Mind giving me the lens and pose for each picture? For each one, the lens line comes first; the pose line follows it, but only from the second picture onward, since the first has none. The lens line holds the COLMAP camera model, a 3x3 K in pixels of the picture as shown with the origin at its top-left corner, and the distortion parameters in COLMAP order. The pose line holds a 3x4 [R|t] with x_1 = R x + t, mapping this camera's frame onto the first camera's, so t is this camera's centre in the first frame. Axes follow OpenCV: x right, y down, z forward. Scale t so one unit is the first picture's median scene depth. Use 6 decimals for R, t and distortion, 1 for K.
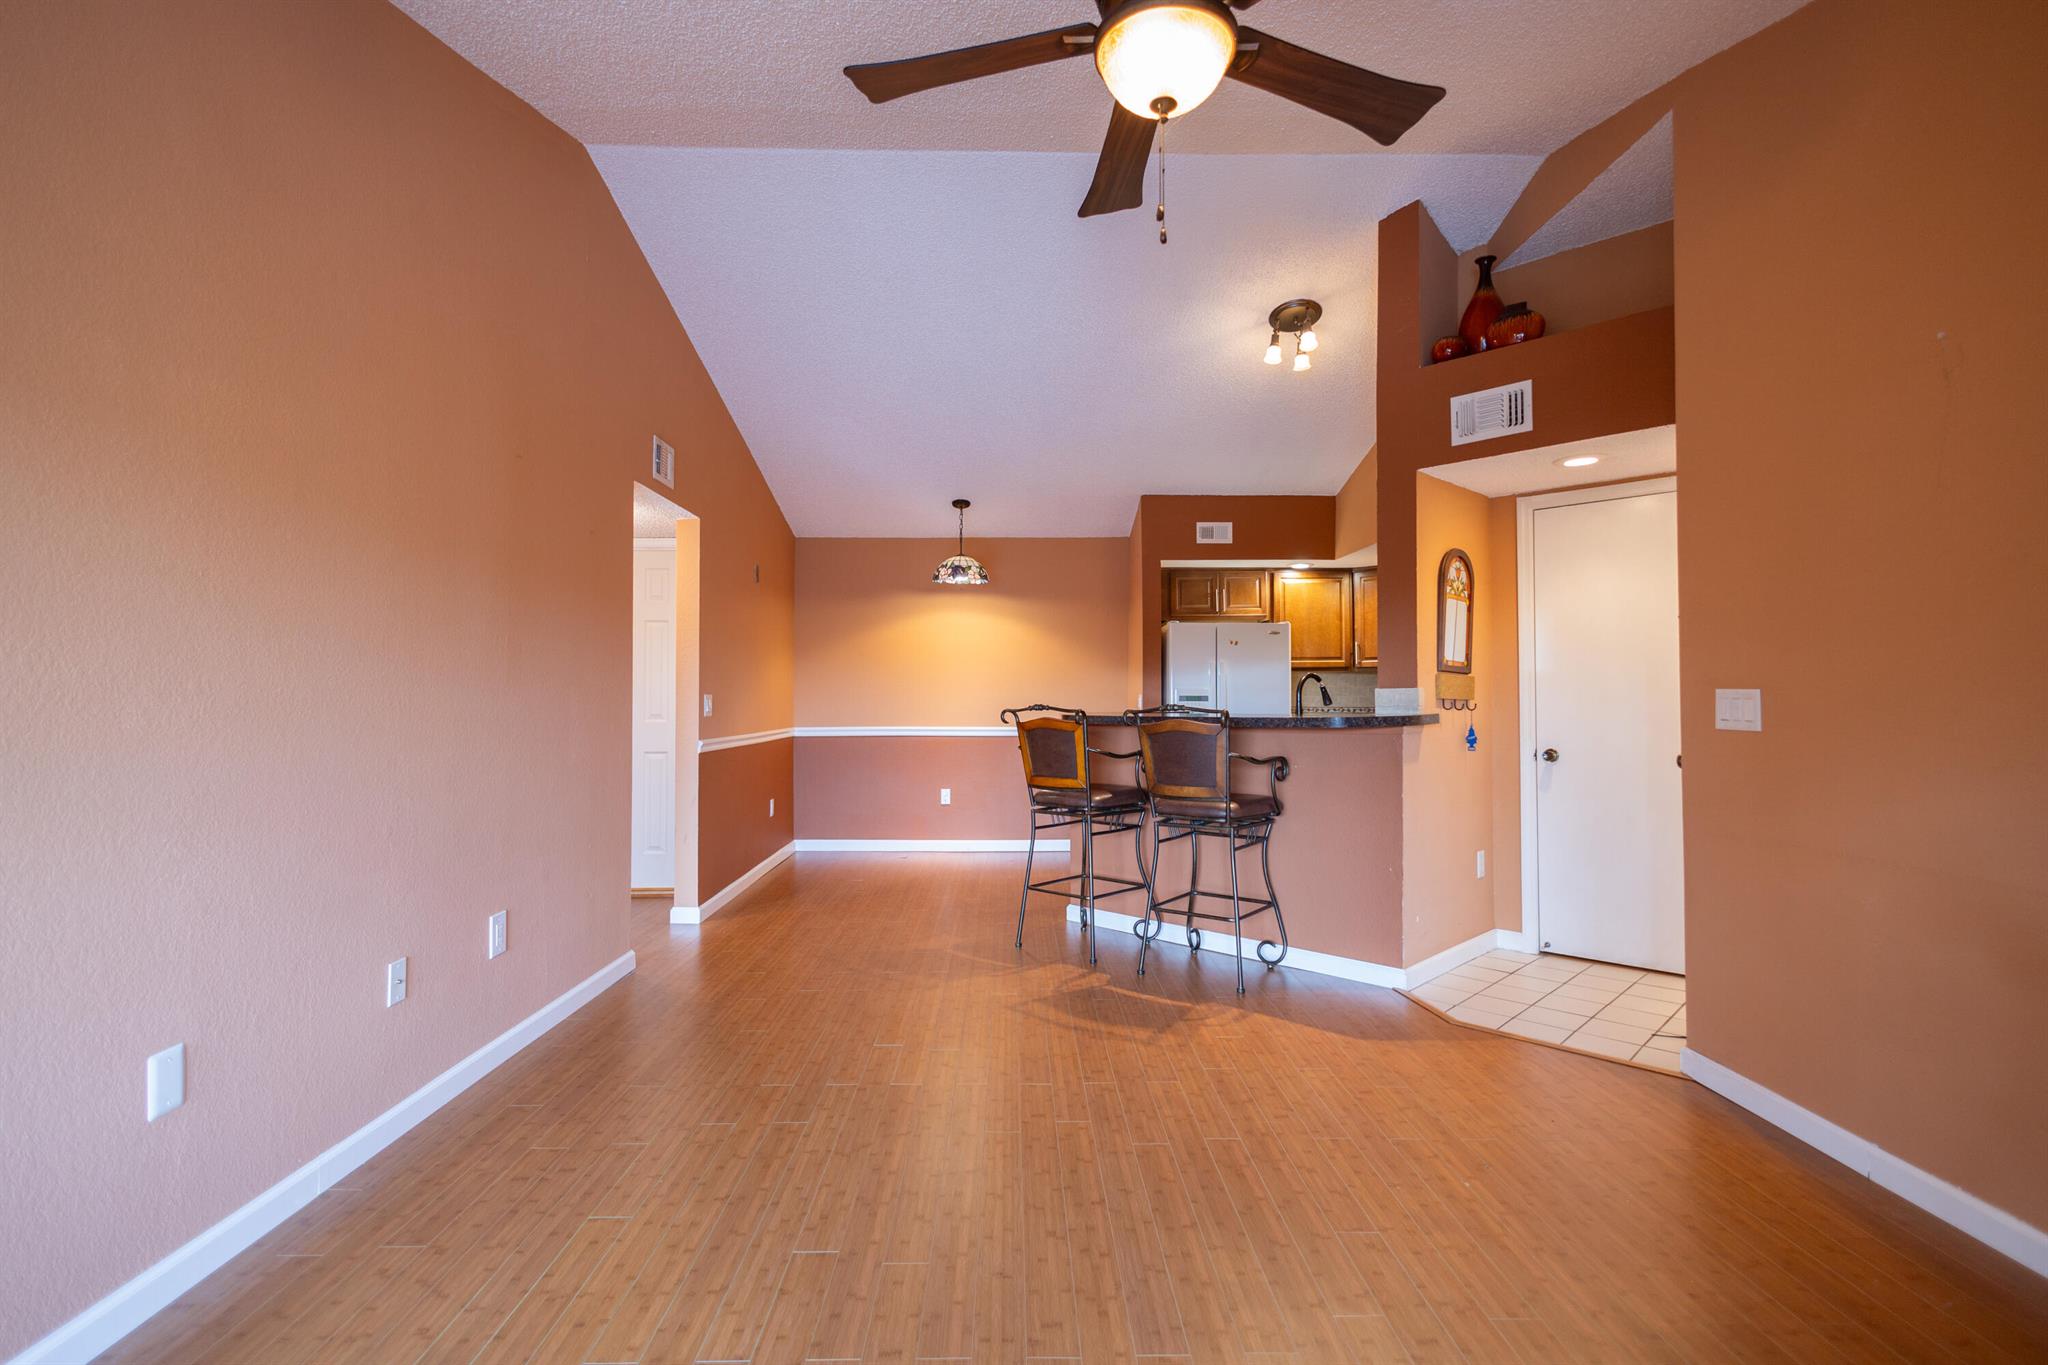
lens RADIAL K [[956.7, 0, 1017.7], [0, 956.7, 688.5], [0, 0, 1]] dist [0.018800, -0.008590]
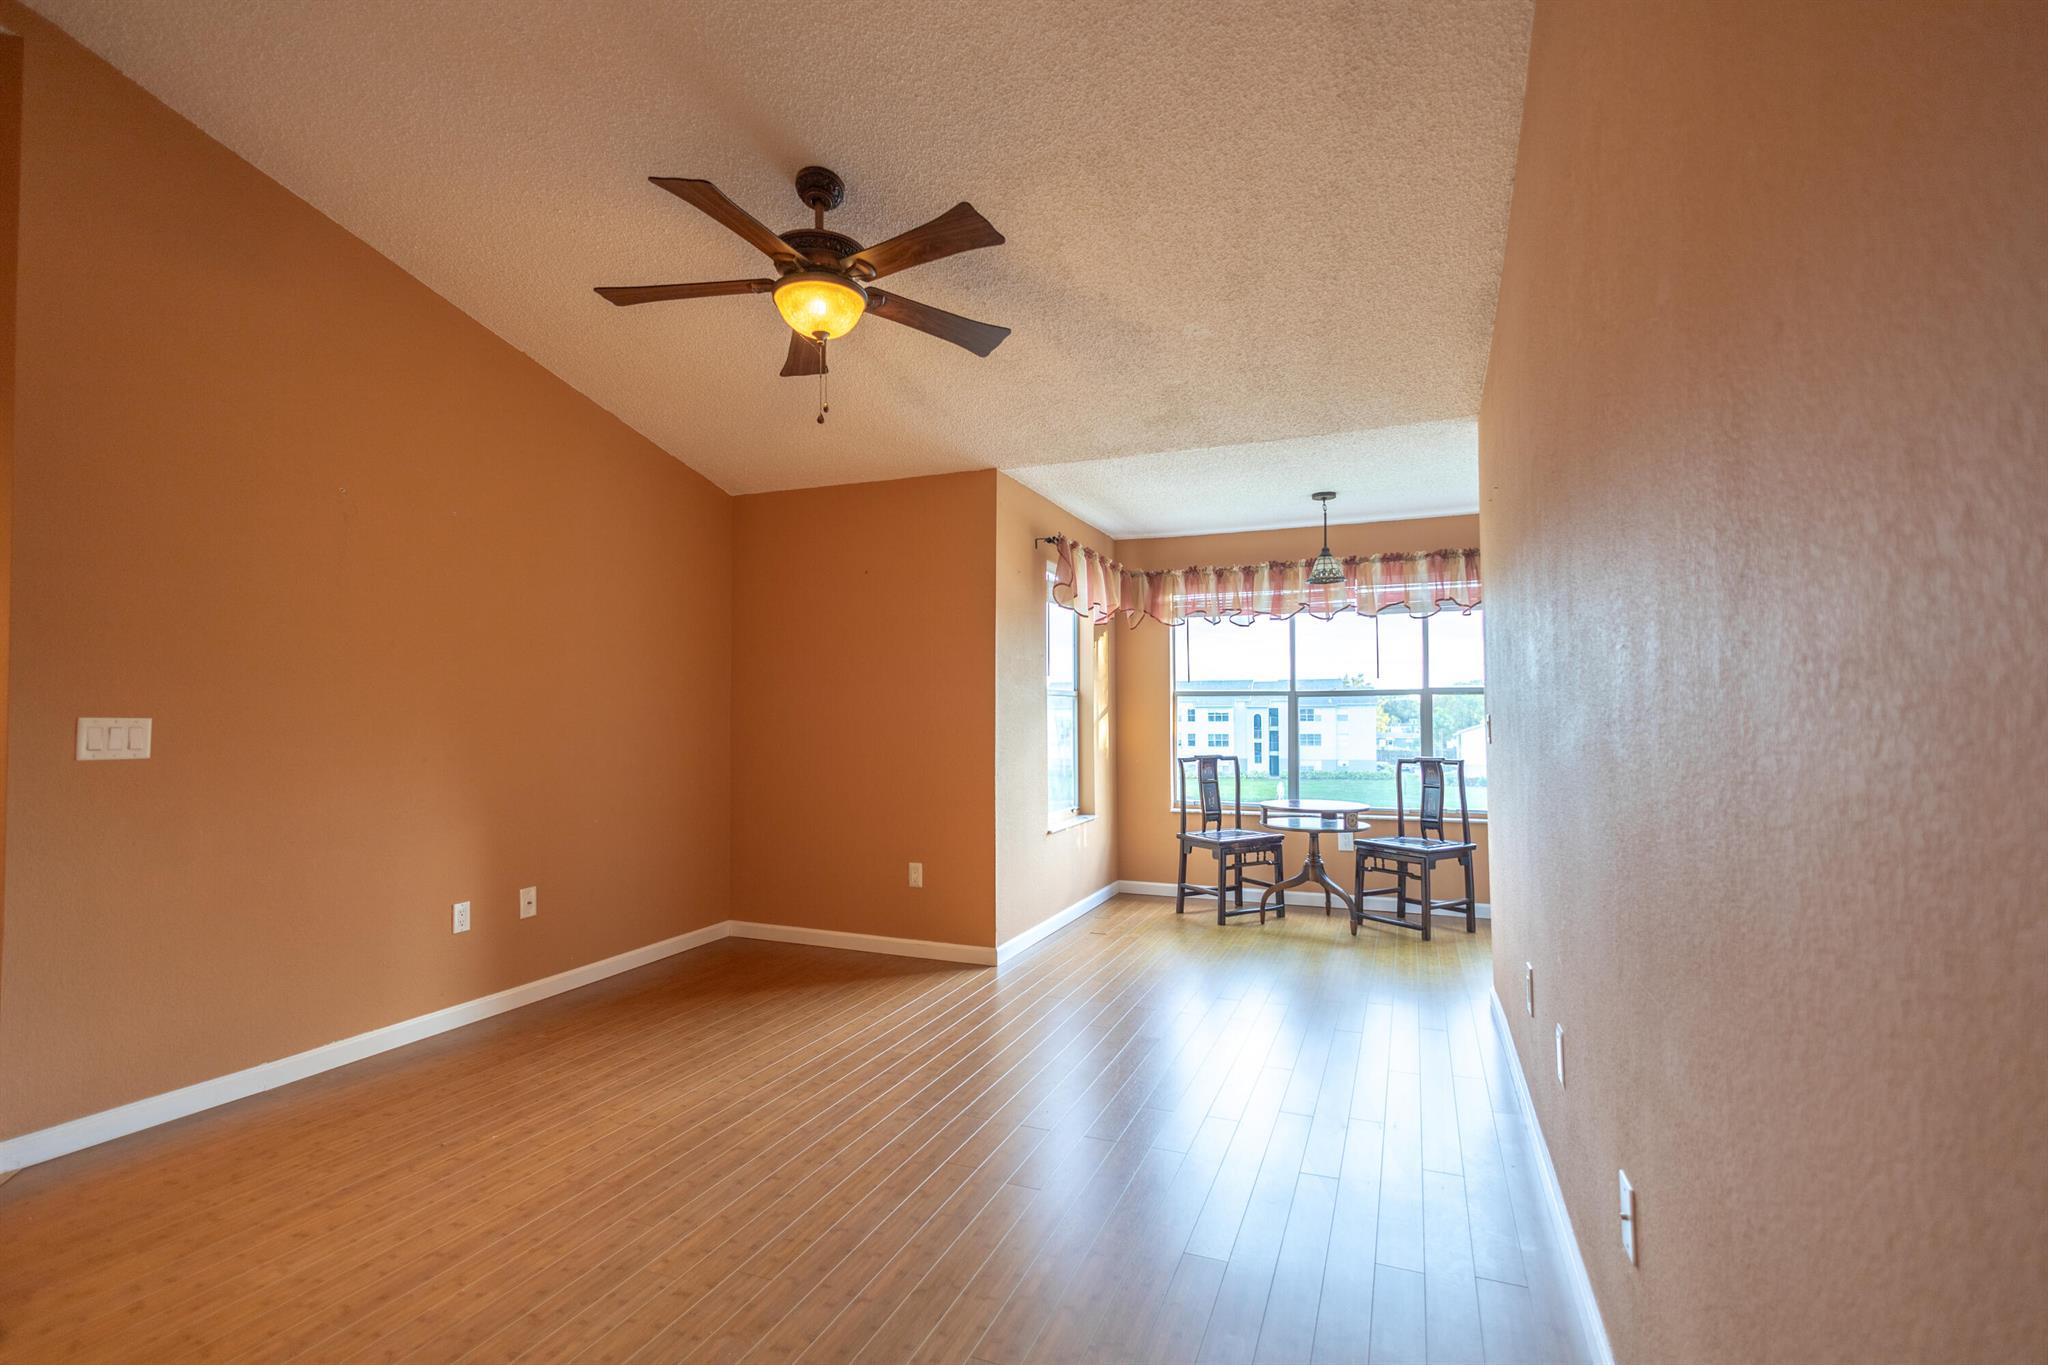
lens RADIAL K [[938.7, 0, 1022.1], [0, 938.7, 686.7], [0, 0, 1]] dist [0.020015, -0.005996]
pose [[-0.922275, 0.017500, 0.386138, -0.318586], [0.001607, 0.999140, -0.041443, 0.007615], [-0.386531, -0.037601, -0.921510, 0.999098]]
